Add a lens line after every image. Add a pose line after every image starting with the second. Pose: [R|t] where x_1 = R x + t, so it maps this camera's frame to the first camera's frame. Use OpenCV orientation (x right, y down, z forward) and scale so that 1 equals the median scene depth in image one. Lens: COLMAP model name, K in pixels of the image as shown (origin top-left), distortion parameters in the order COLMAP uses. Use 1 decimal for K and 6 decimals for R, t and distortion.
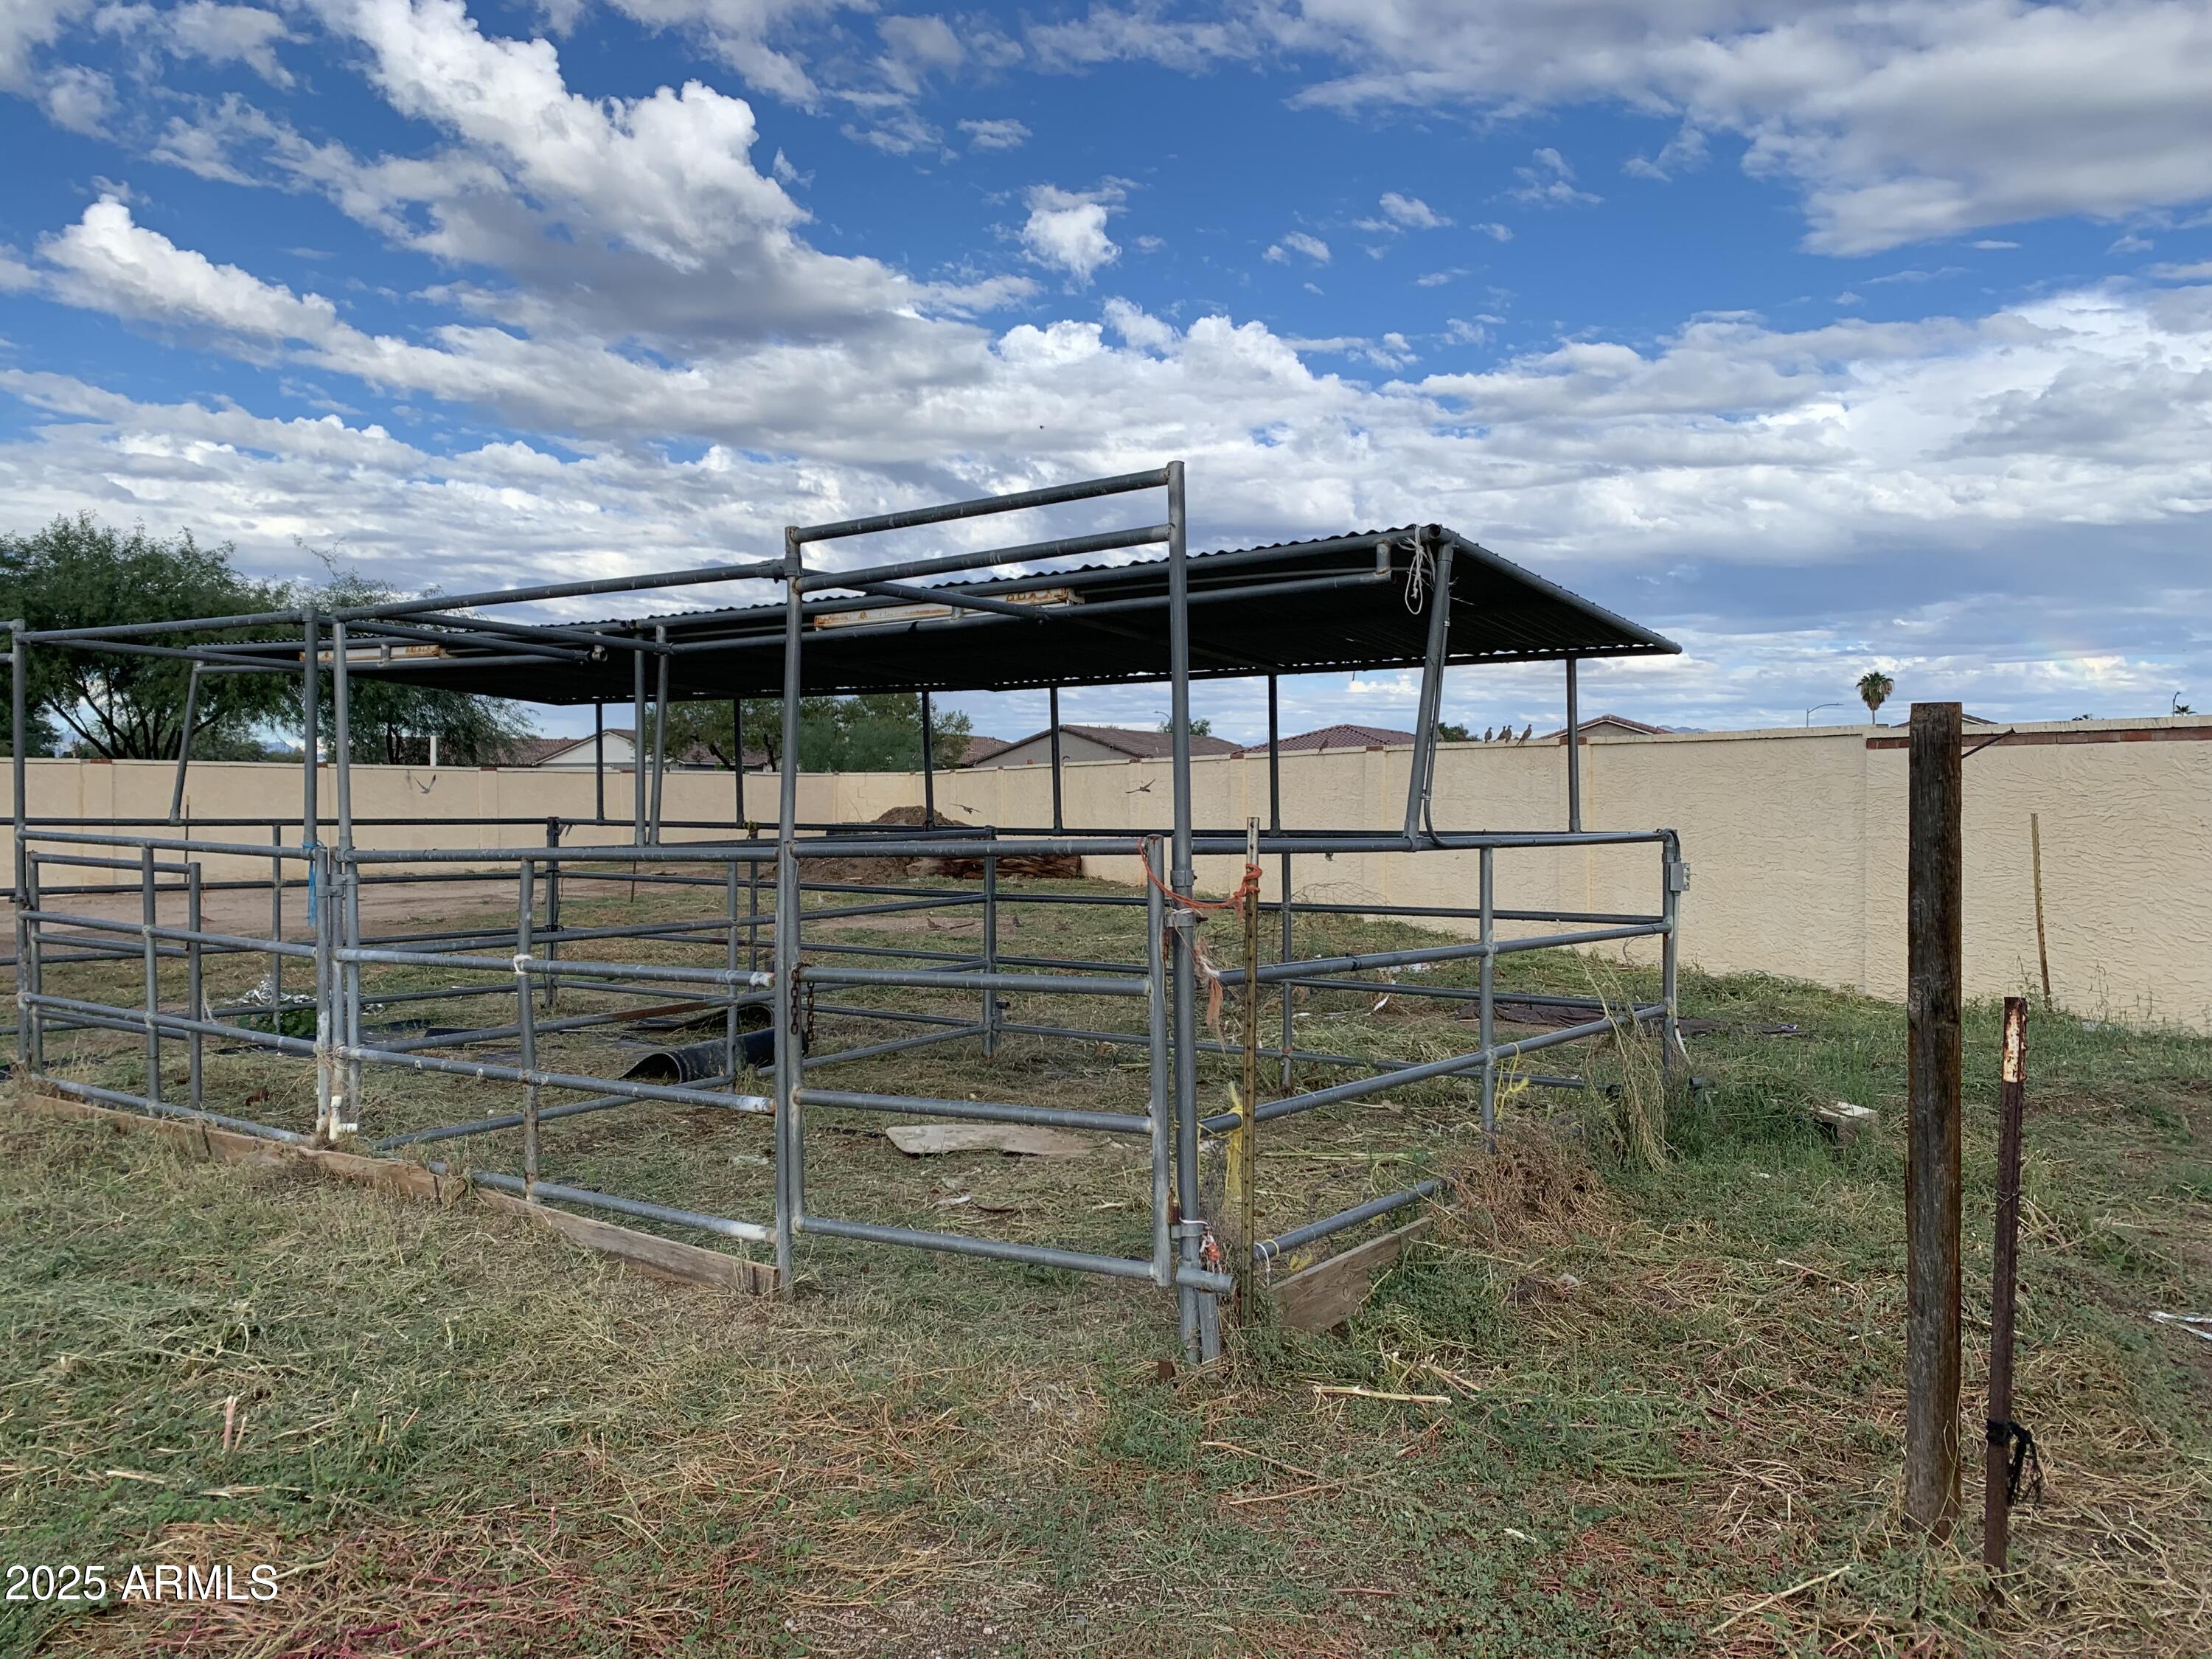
lens RADIAL K [[1727.8, 0, 1104.1], [0, 1727.8, 831.6], [0, 0, 1]] dist [-0.008197, -0.005259]
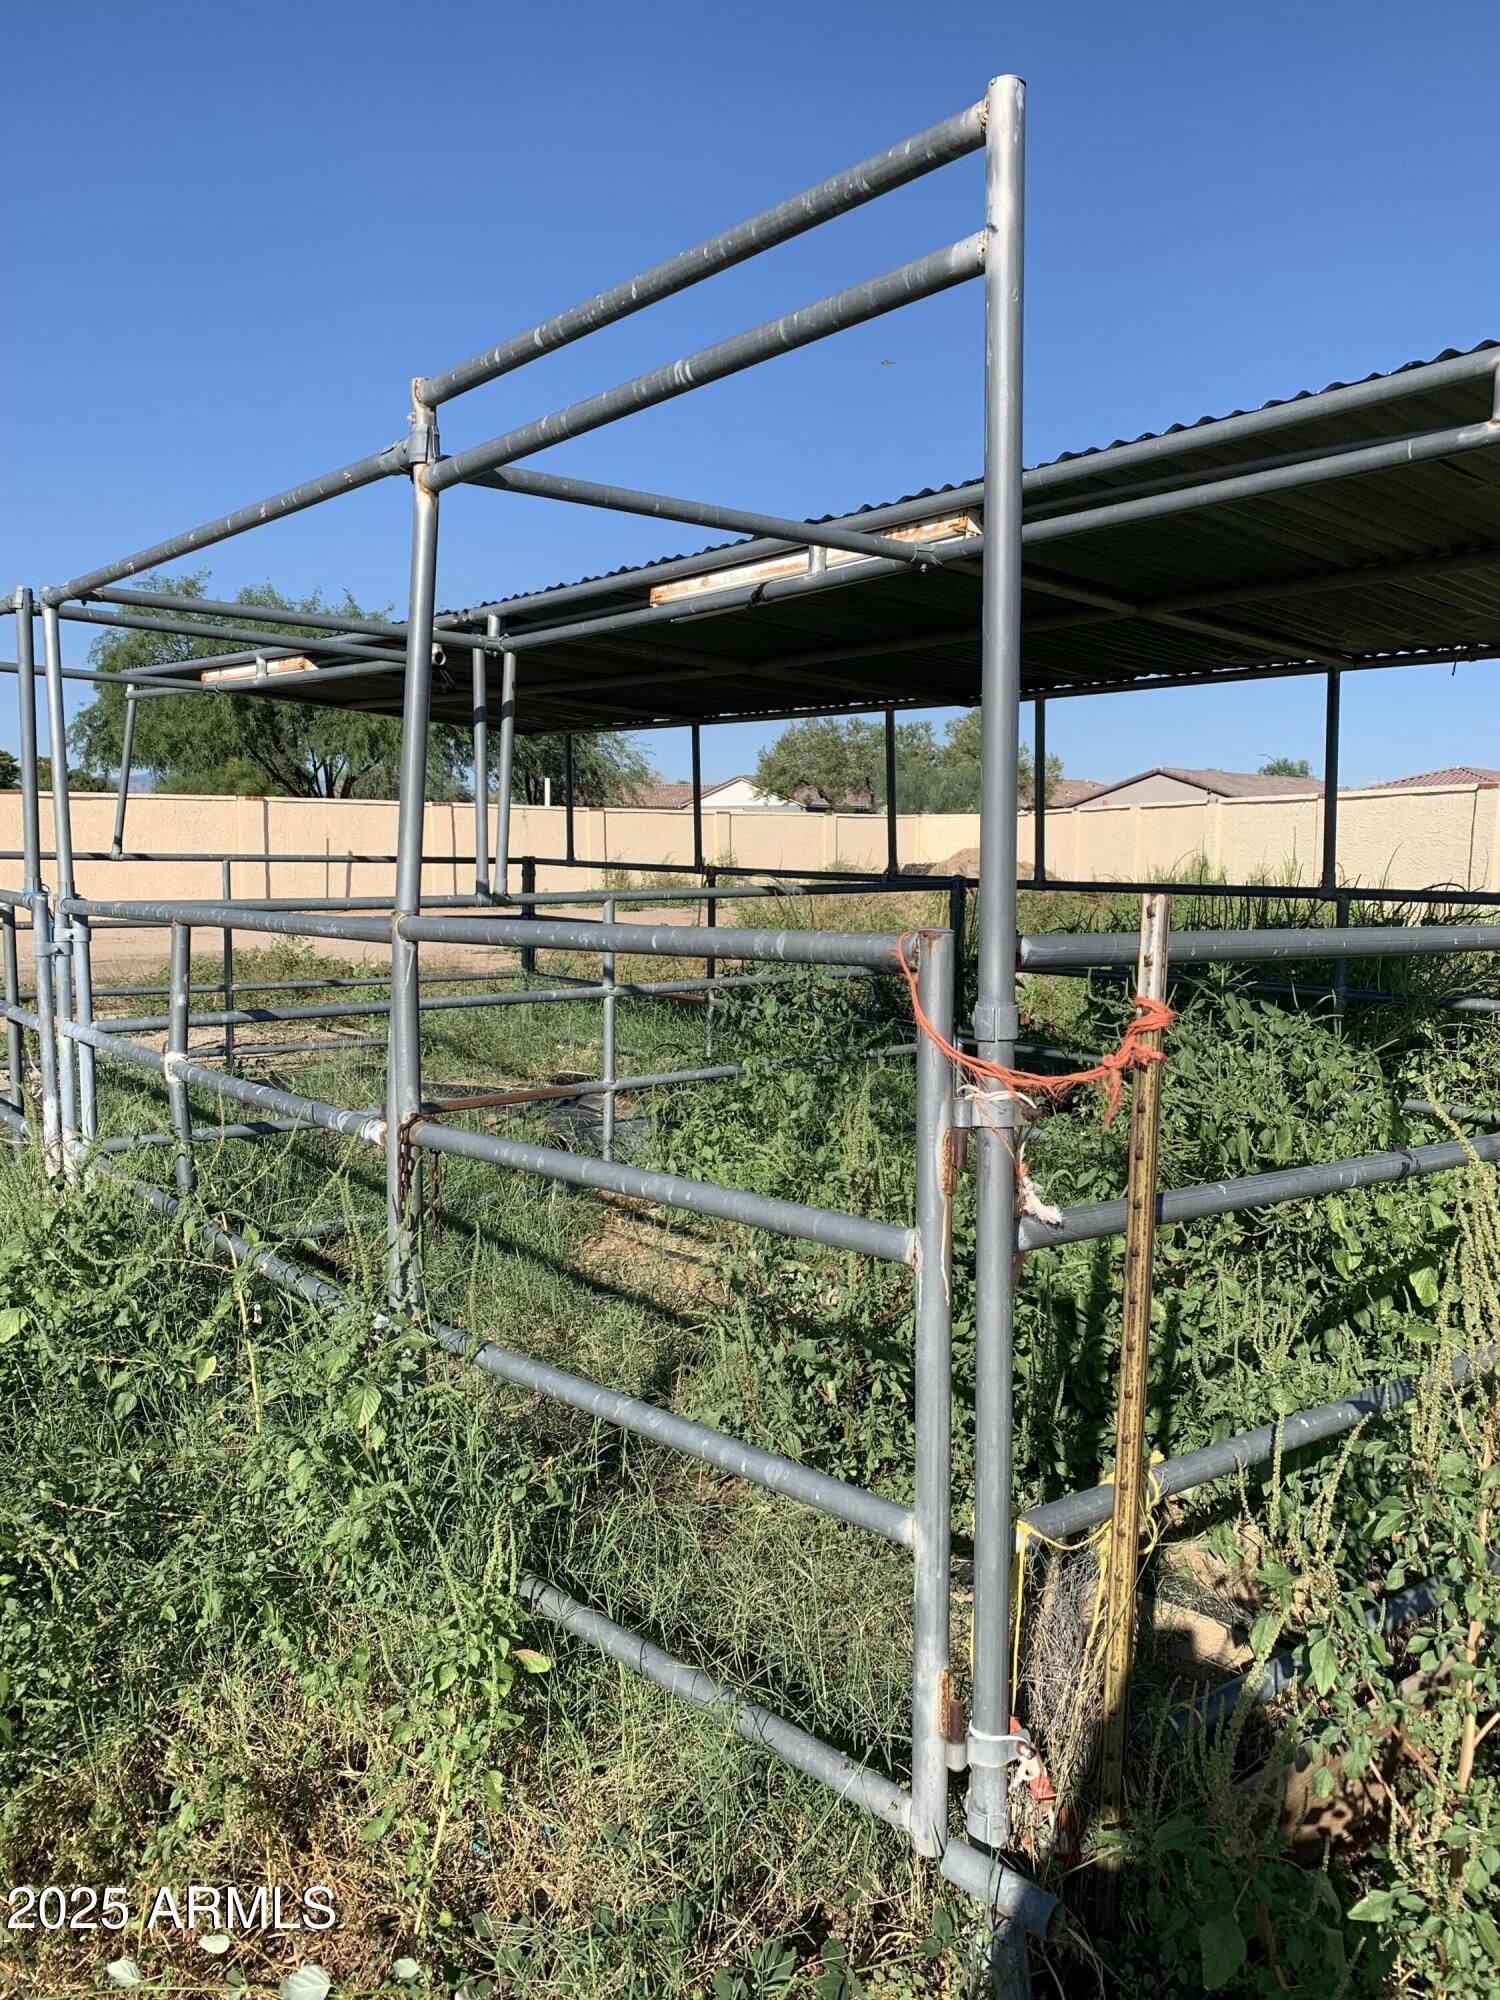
lens RADIAL K [[1562.2, 0, 753.1], [0, 1562.2, 991.7], [0, 0, 1]] dist [-0.008197, -0.005259]
pose [[0.958731, 0.037439, -0.281839, 0.053022], [-0.015502, 0.996701, 0.079668, -0.006808], [0.283892, -0.072011, 0.956149, 0.304948]]
